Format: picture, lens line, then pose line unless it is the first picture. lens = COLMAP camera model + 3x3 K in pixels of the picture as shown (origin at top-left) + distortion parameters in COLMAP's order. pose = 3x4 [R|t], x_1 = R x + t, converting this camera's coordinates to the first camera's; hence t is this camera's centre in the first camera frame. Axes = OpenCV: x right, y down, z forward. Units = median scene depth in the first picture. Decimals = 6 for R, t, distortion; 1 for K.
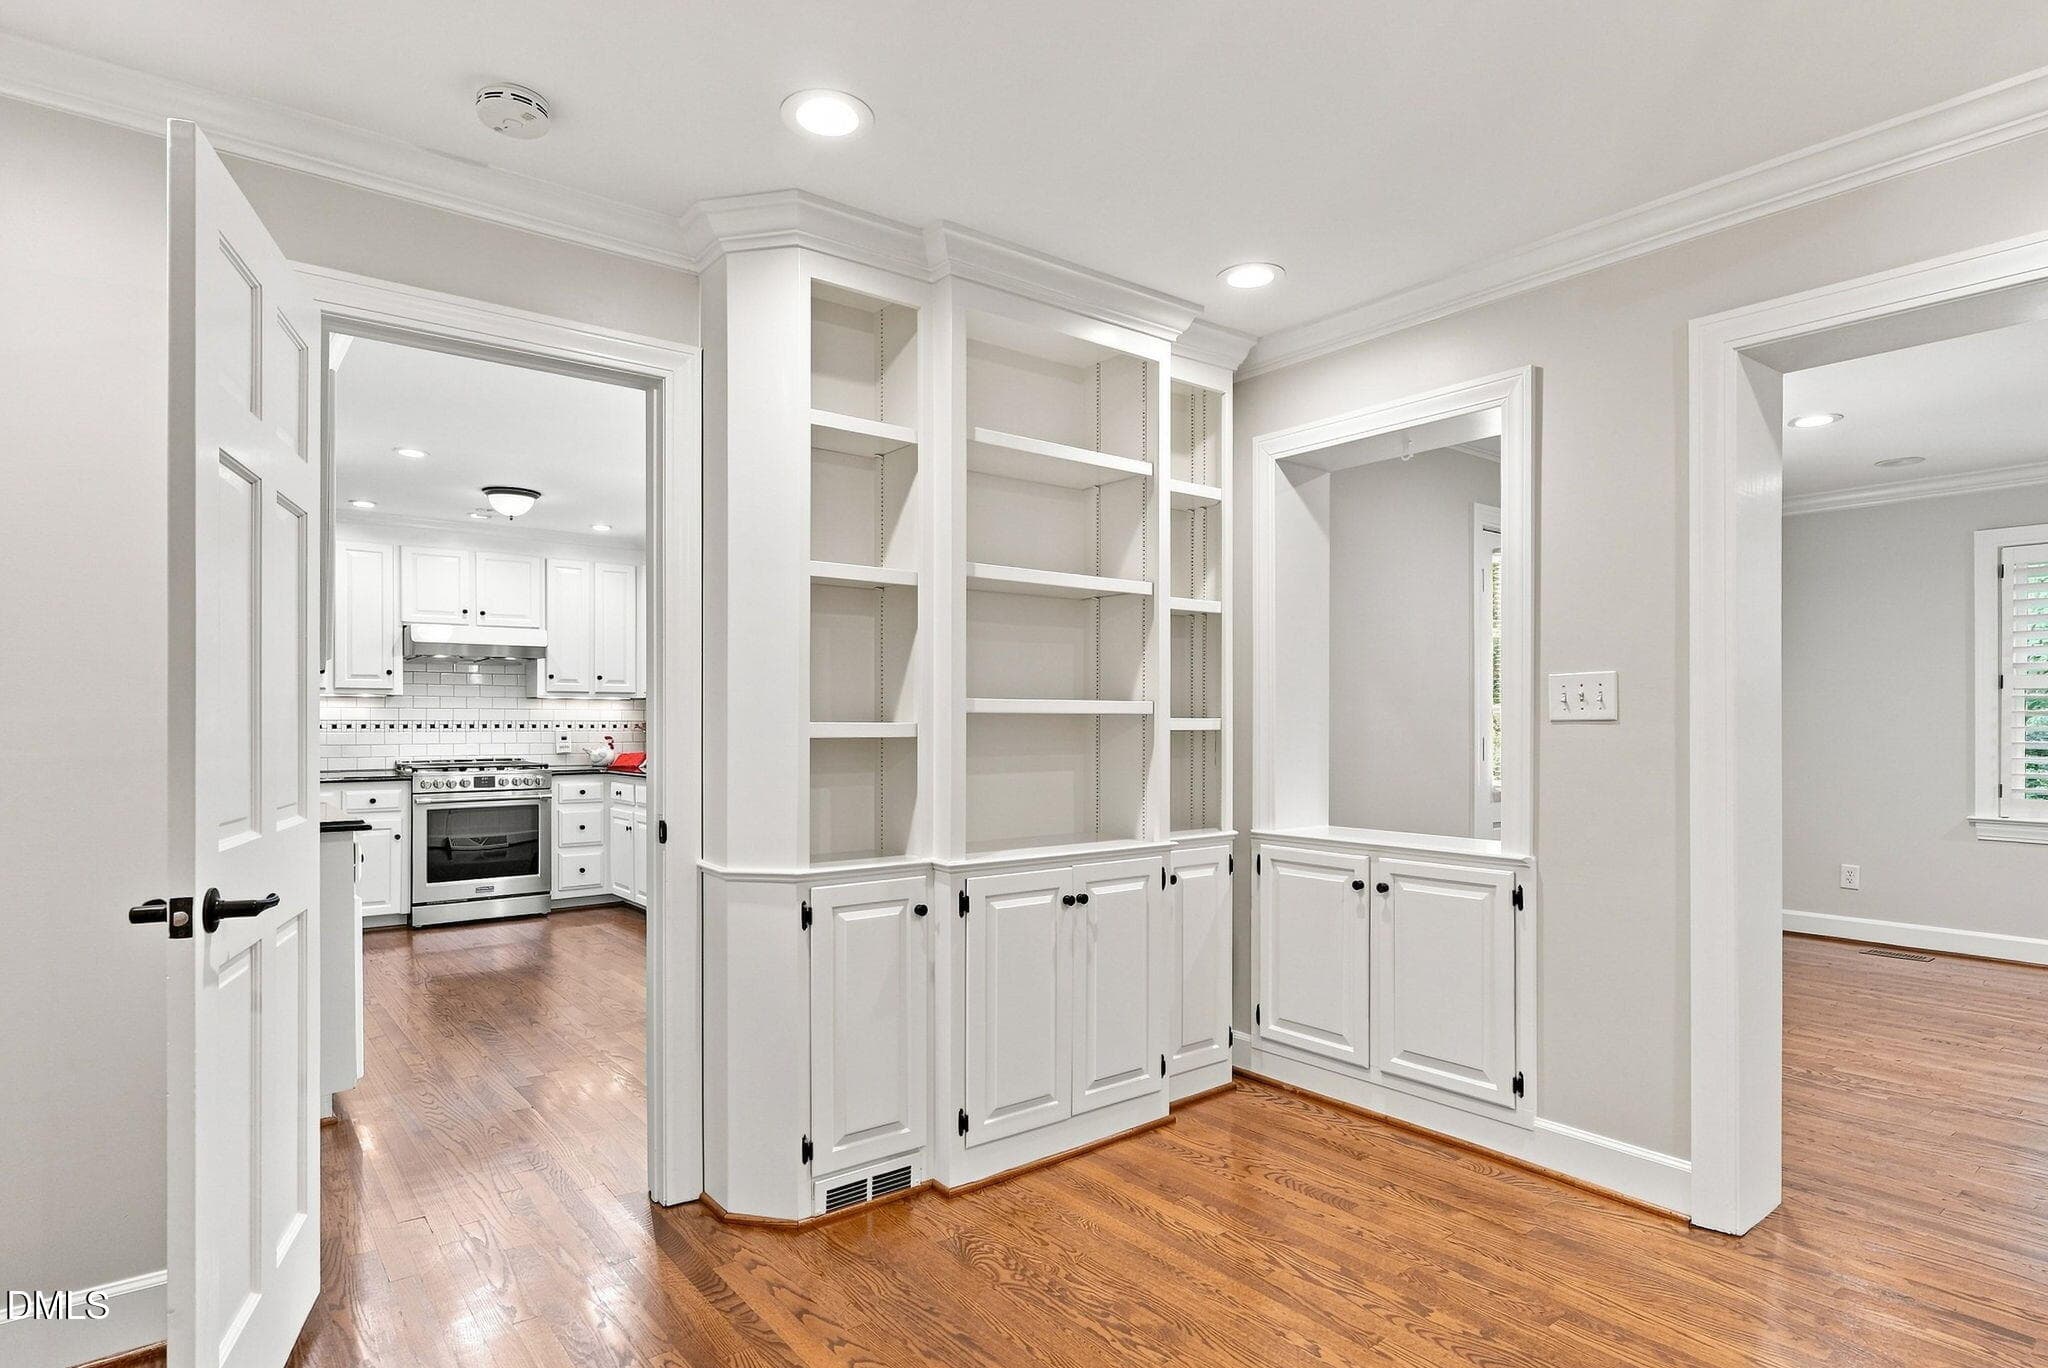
lens RADIAL K [[1093.4, 0, 1026.8], [0, 1093.4, 720.3], [0, 0, 1]] dist [0.000934, 0.000240]
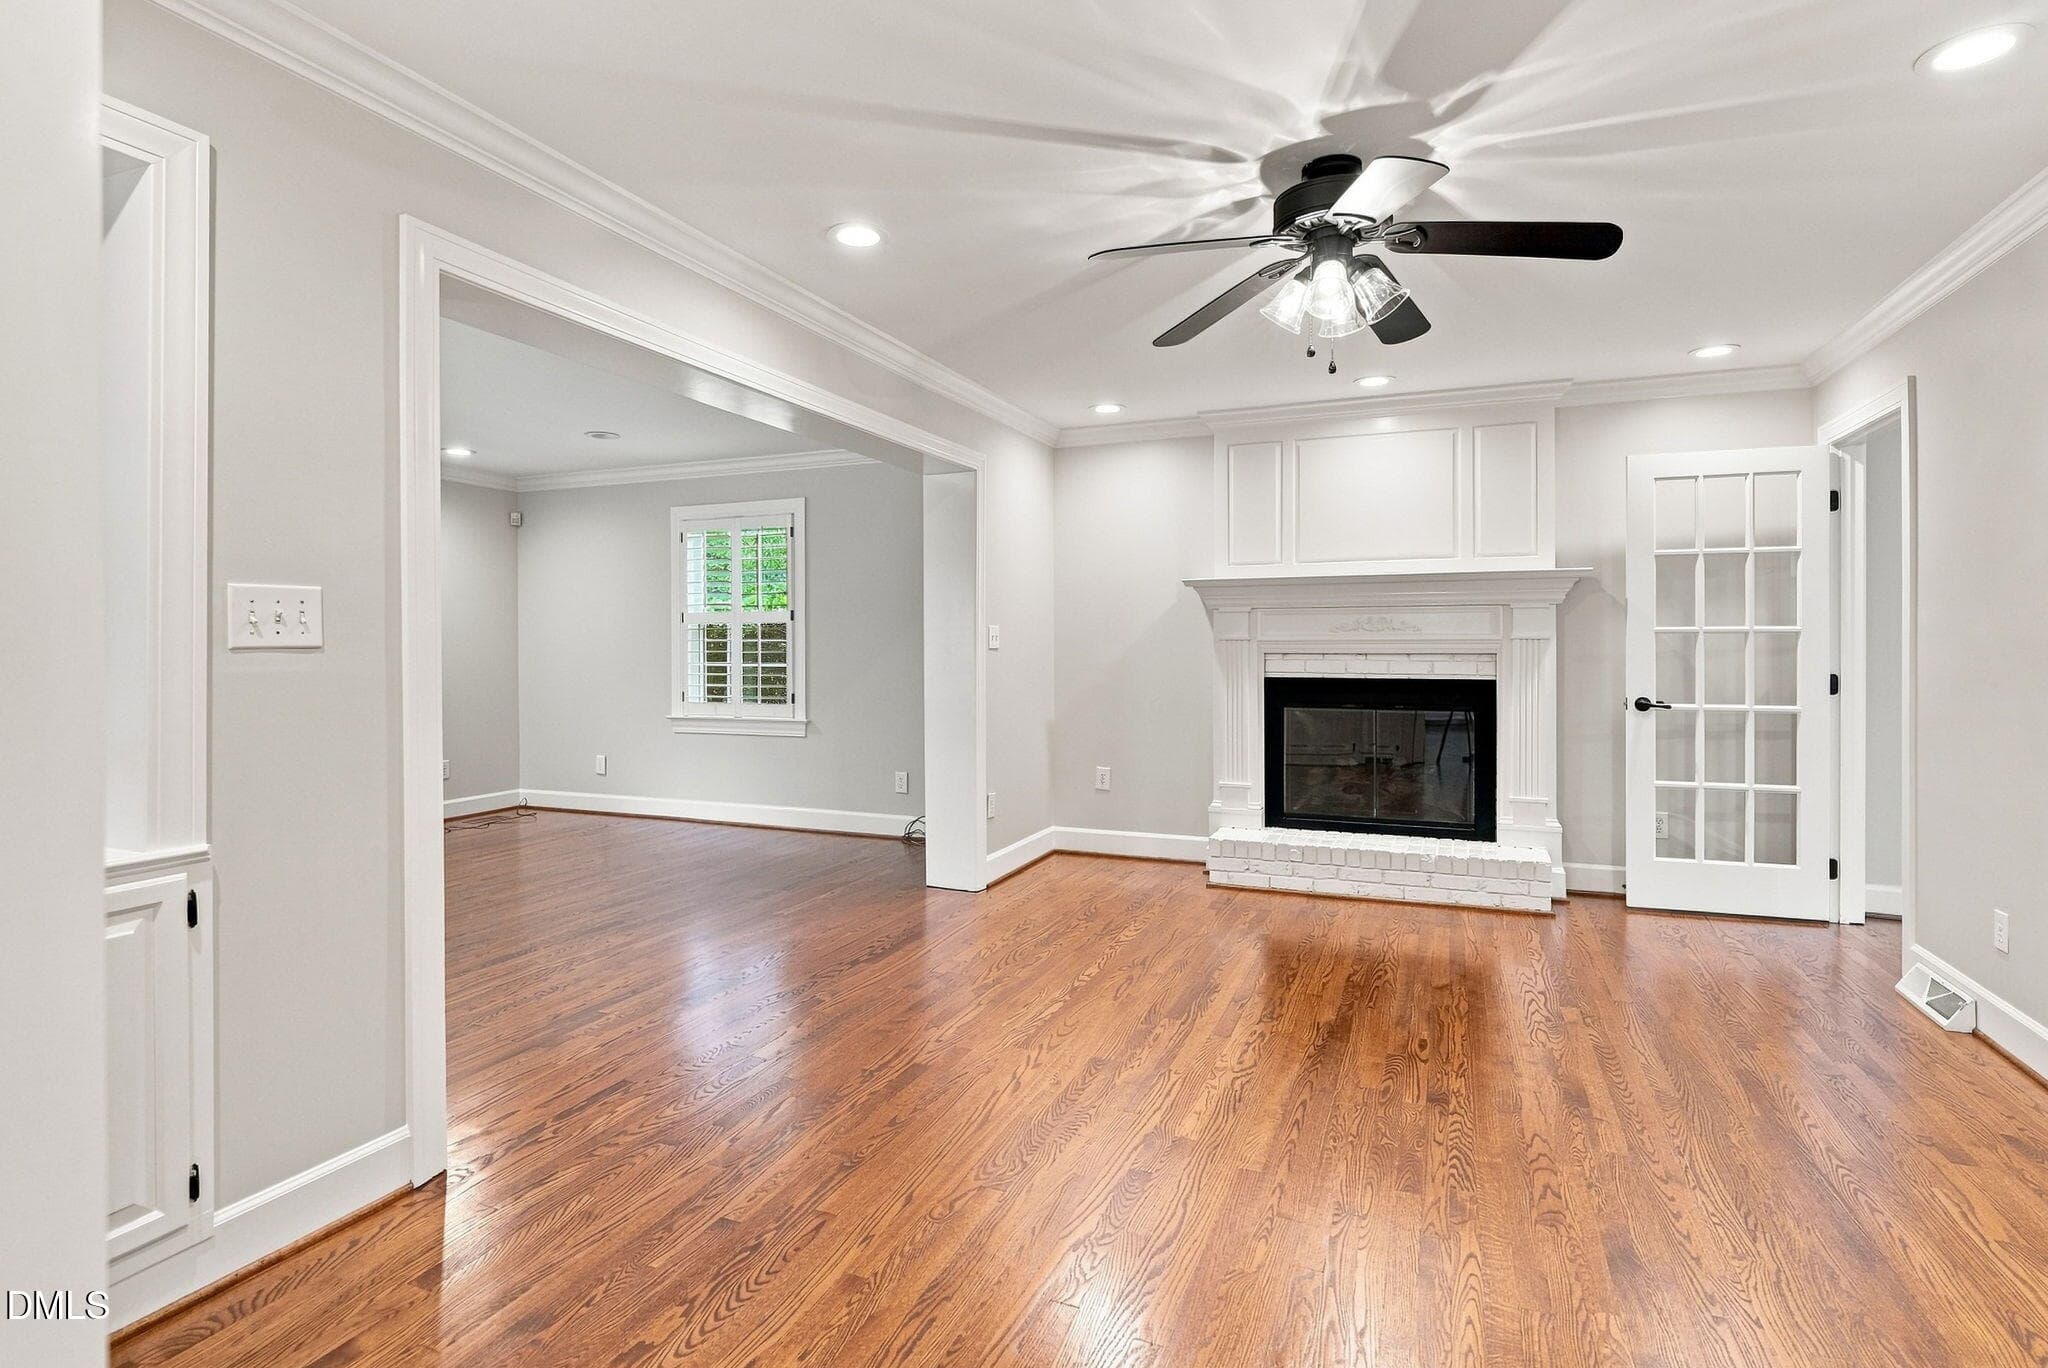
lens RADIAL K [[990.8, 0, 1031.0], [0, 990.8, 659.0], [0, 0, 1]] dist [-0.000209, -0.000160]
pose [[-0.492643, -0.004982, 0.870217, -0.360407], [0.000779, 0.999981, 0.006167, 0.003985], [-0.870231, 0.003716, -0.492629, 0.900099]]
